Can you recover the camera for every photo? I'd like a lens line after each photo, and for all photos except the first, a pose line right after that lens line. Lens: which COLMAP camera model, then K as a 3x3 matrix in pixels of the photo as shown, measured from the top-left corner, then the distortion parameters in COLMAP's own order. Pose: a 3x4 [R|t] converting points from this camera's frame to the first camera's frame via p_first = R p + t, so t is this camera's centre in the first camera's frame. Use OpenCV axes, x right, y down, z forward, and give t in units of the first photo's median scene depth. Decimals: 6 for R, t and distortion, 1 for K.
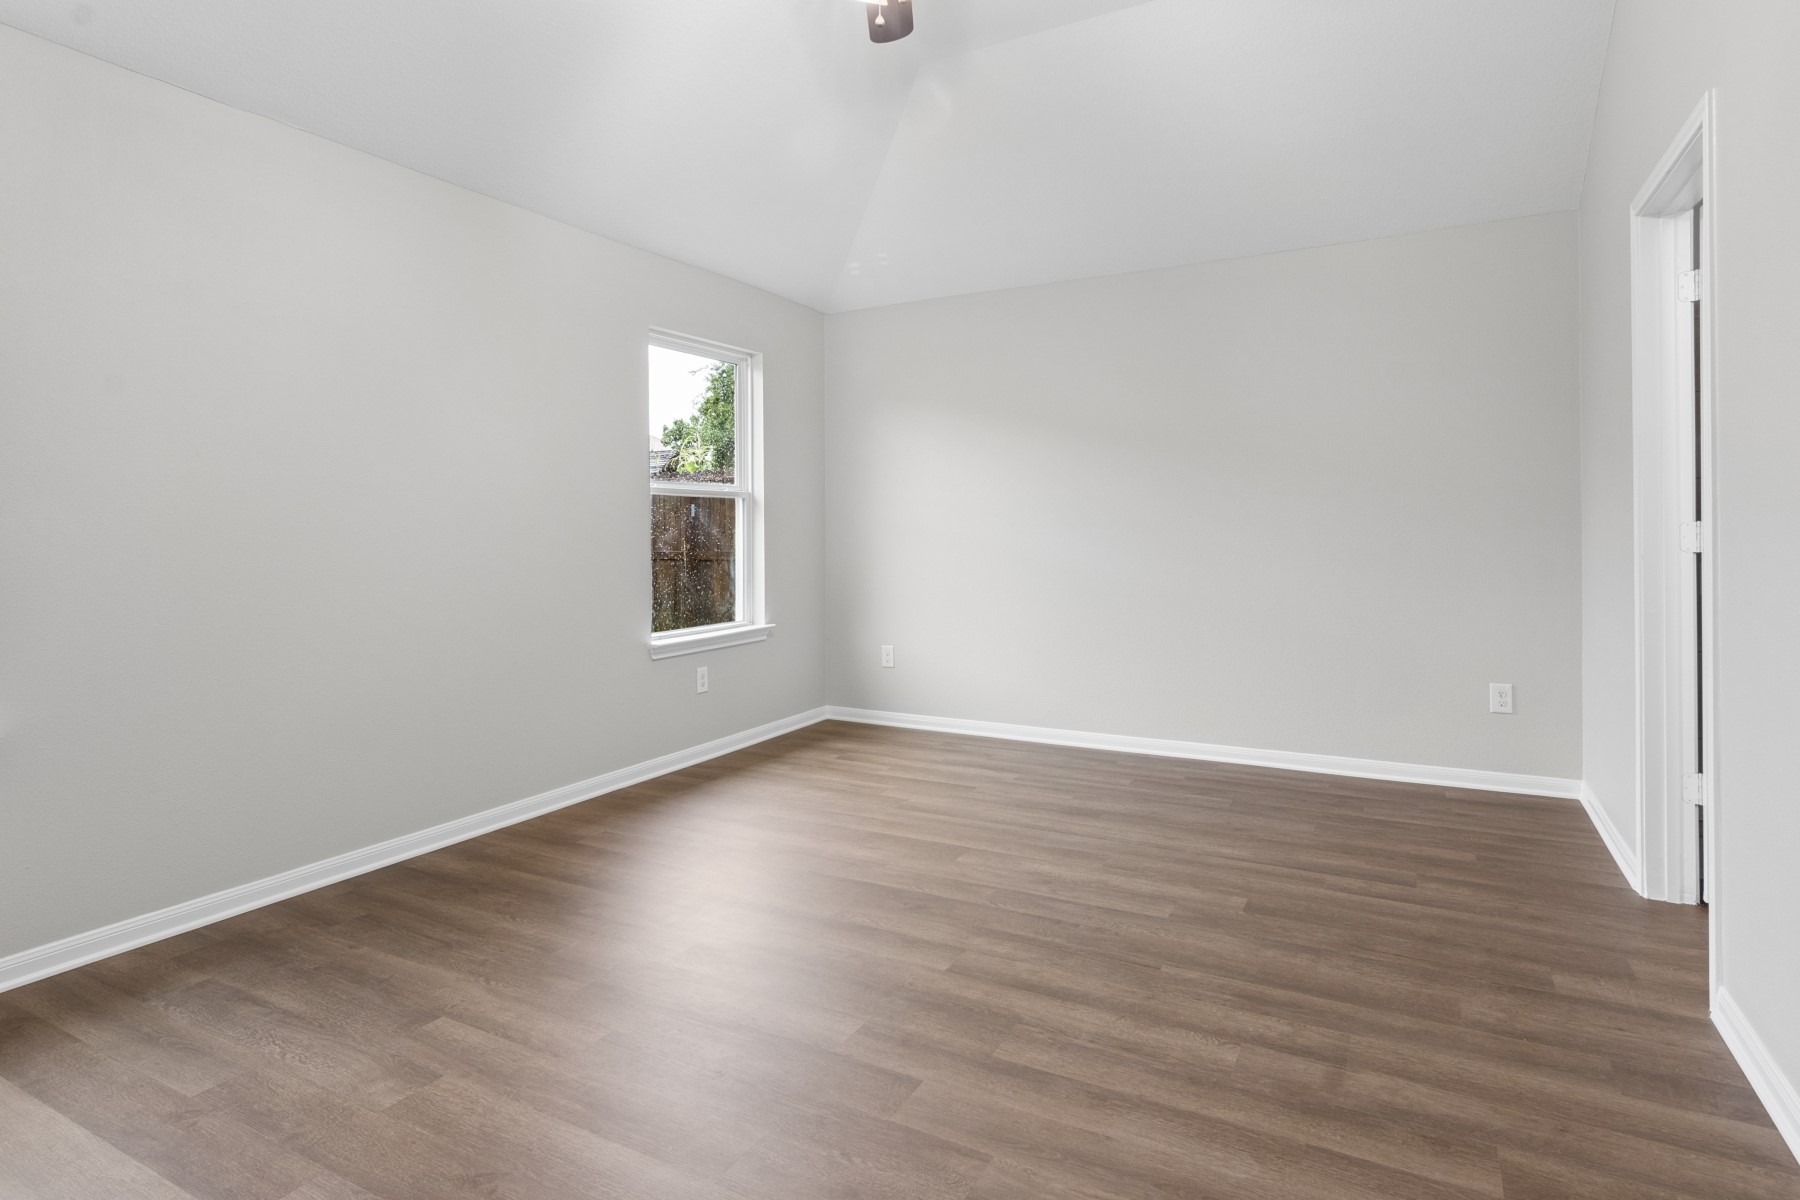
lens RADIAL K [[947.8, 0, 881.2], [0, 947.8, 515.9], [0, 0, 1]] dist [-0.005094, 0.002285]
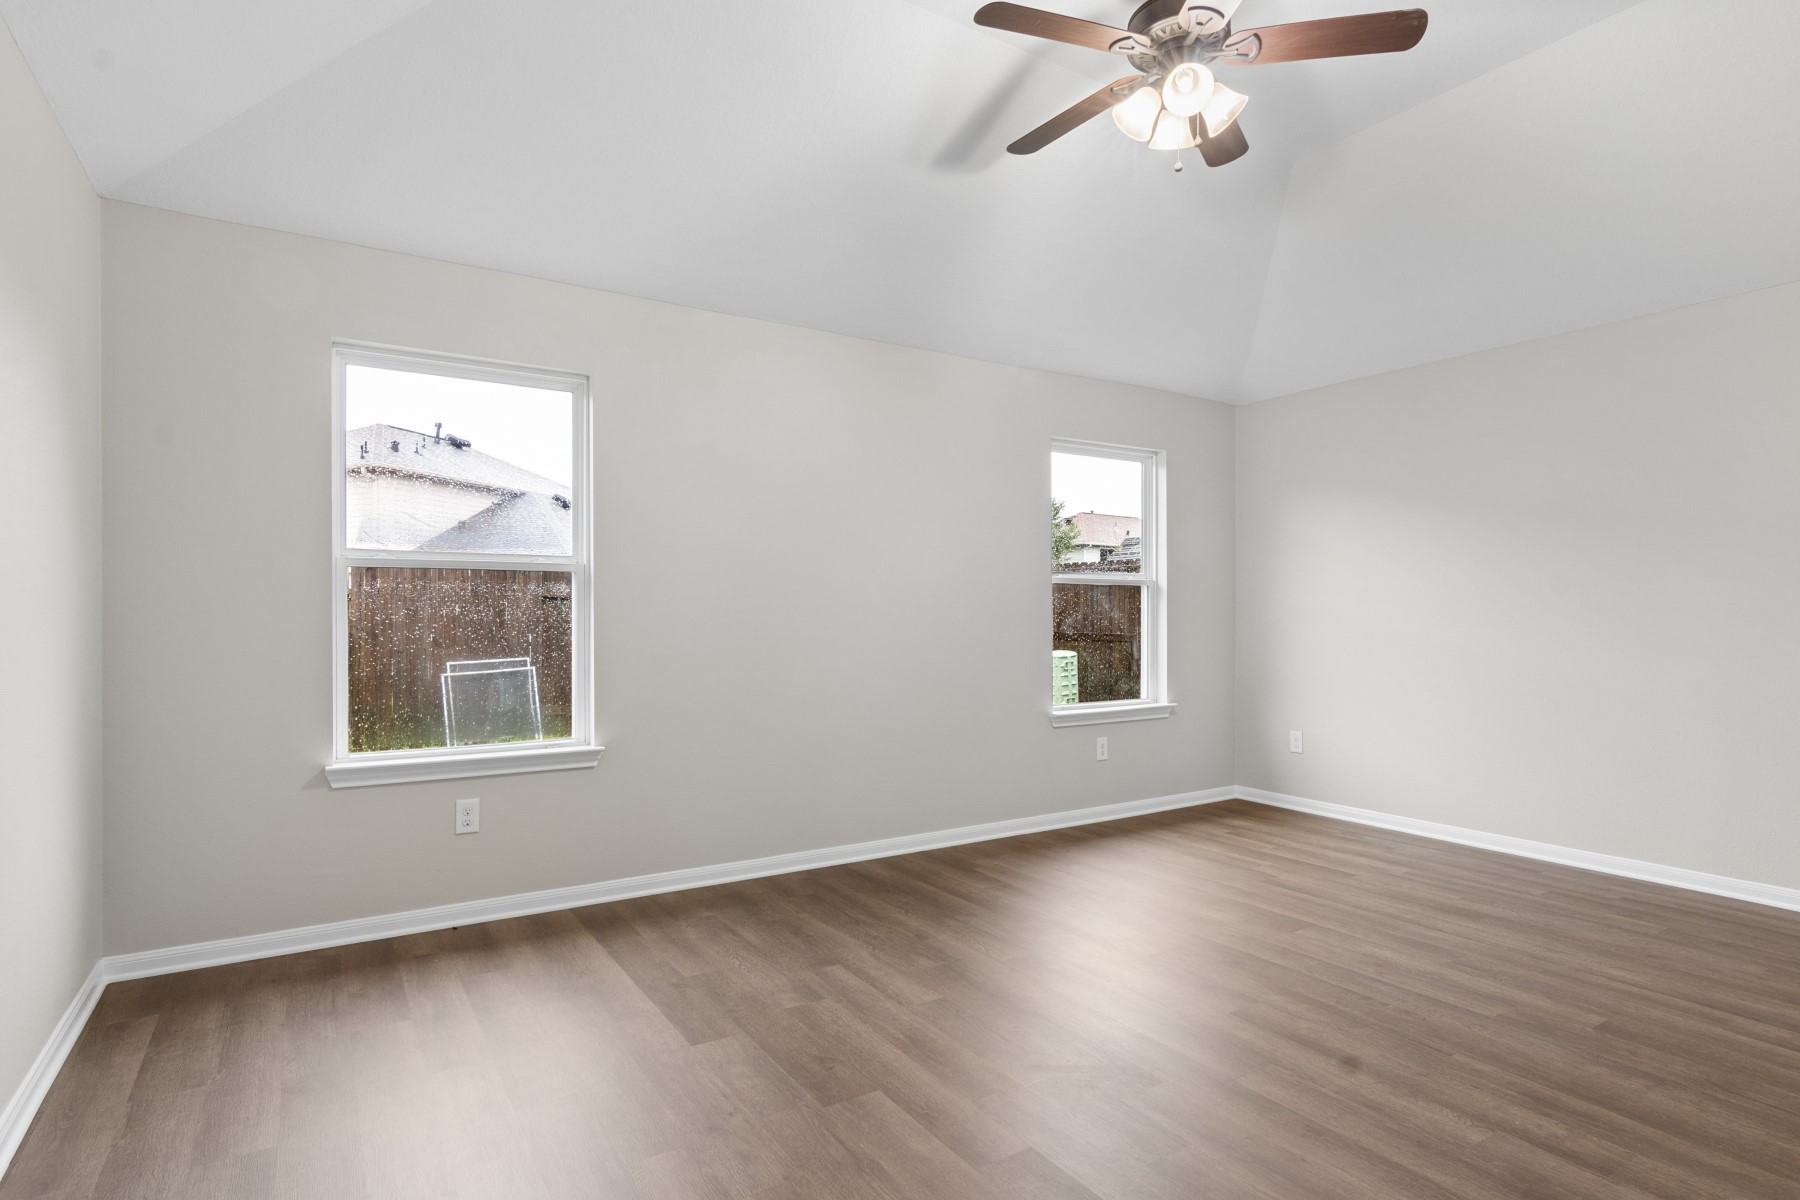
lens RADIAL K [[925.8, 0, 912.7], [0, 925.8, 604.5], [0, 0, 1]] dist [-0.006887, 0.003385]
pose [[0.882131, 0.002853, -0.470995, 0.202873], [-0.000750, 0.999989, 0.004652, -0.003020], [0.471003, -0.003751, 0.882124, -0.105960]]
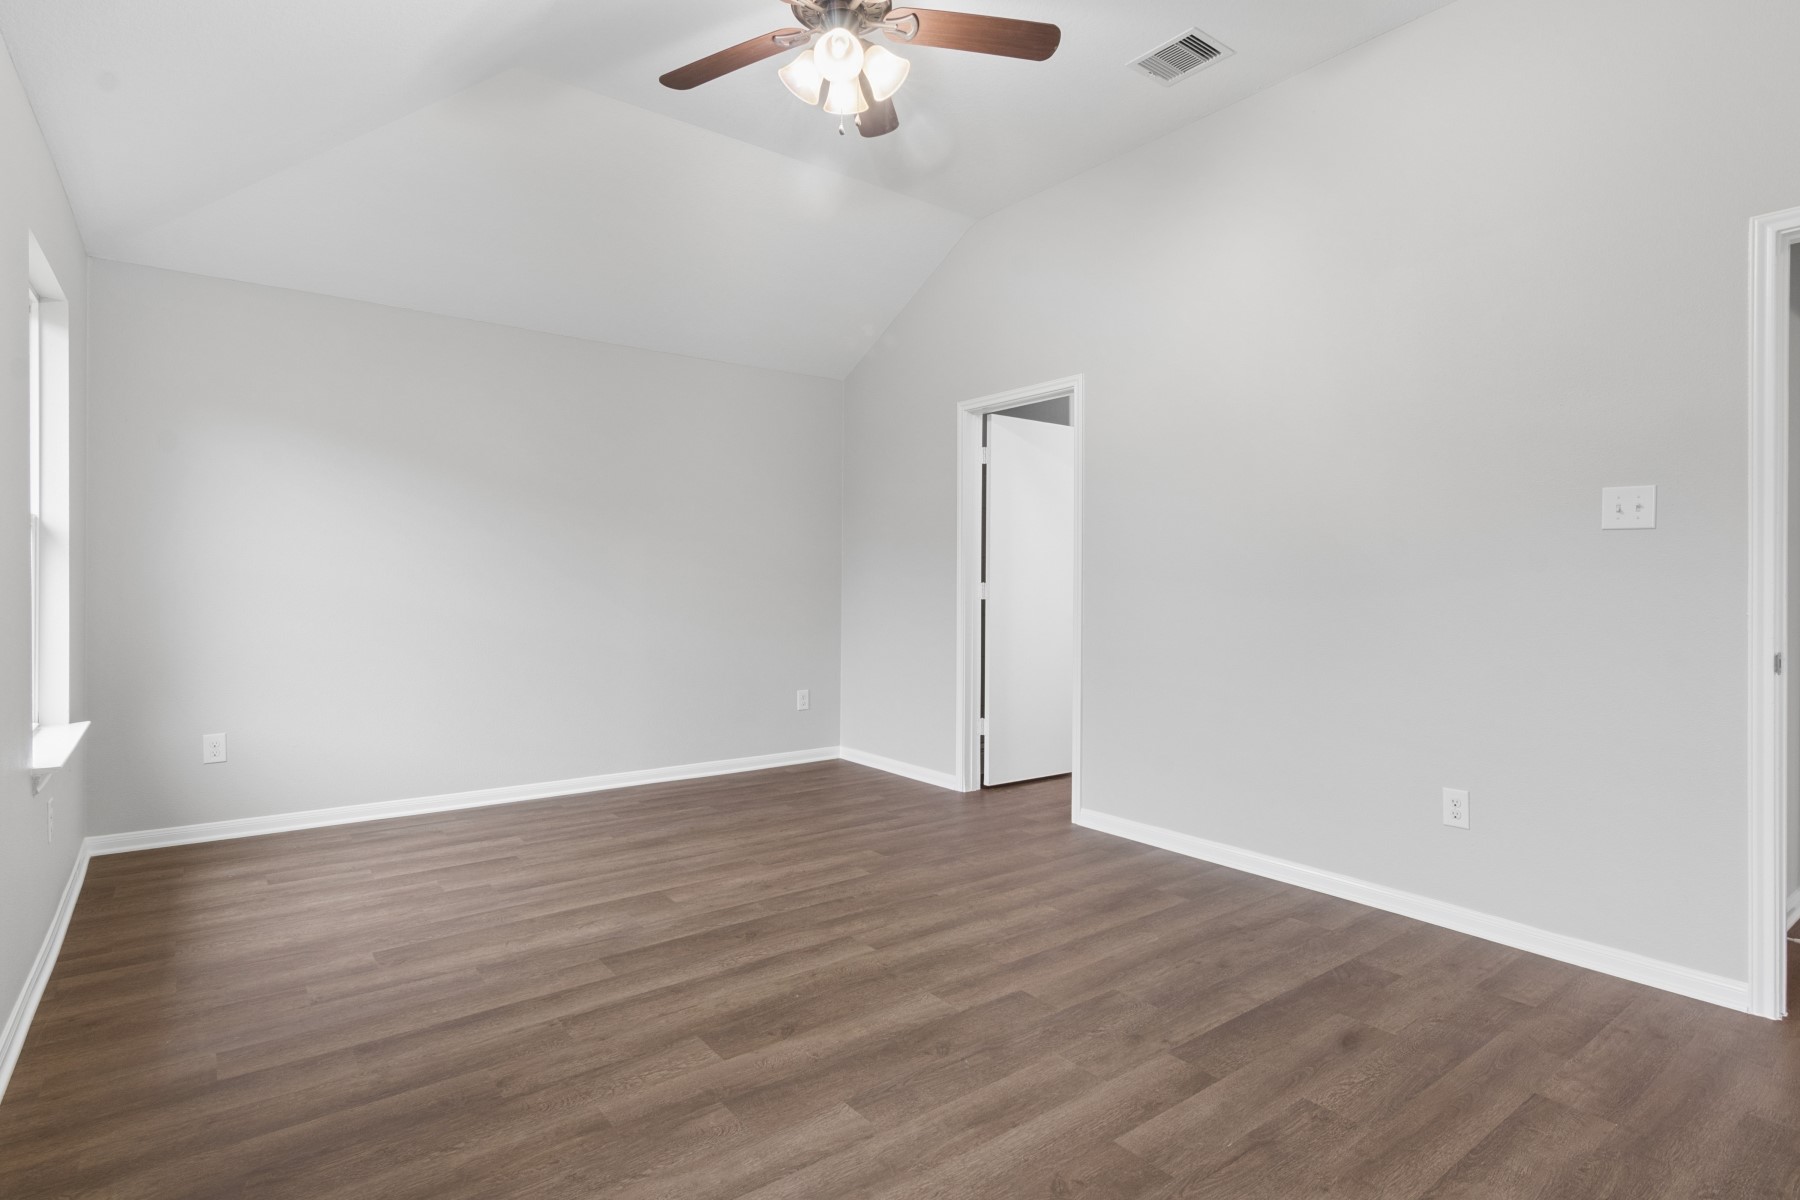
lens RADIAL K [[925.8, 0, 853.8], [0, 925.8, 587.7], [0, 0, 1]] dist [-0.006887, 0.003385]
pose [[0.413050, 0.004276, 0.910698, -0.831504], [-0.023553, 0.999705, 0.005988, 0.009457], [-0.910404, -0.023923, 0.413029, 0.446765]]
